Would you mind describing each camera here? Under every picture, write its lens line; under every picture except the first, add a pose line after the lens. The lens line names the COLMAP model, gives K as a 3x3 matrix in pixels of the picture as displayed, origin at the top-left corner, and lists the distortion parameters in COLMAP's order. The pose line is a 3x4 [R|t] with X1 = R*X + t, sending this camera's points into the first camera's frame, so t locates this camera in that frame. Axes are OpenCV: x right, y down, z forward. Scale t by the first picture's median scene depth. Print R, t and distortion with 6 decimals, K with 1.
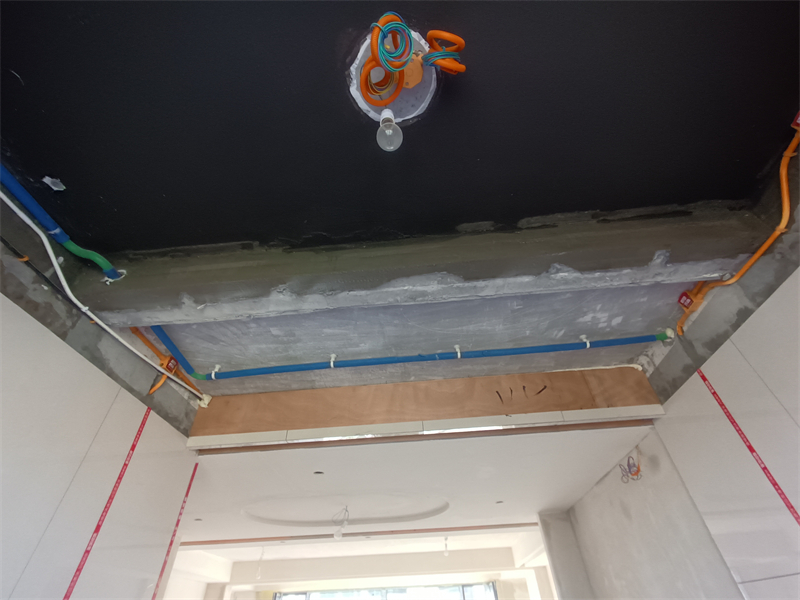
lens RADIAL K [[367.9, 0, 398.1], [0, 367.9, 300.0], [0, 0, 1]] dist [-0.002574, -0.000583]
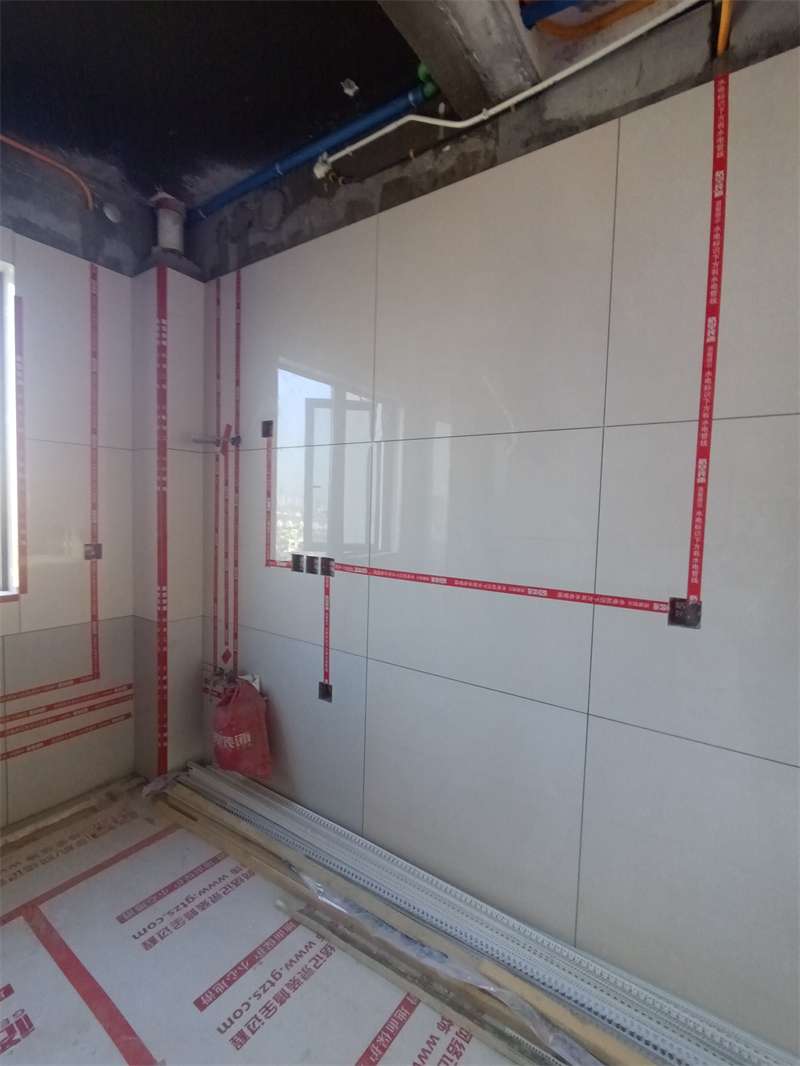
lens RADIAL K [[490.2, 0, 400.7], [0, 490.2, 534.5], [0, 0, 1]] dist [-0.002574, -0.000583]
pose [[-0.509625, 0.071528, -0.857418, 0.099525], [0.569799, 0.774746, -0.274040, 0.825974], [0.644680, -0.628214, -0.435586, 0.802933]]
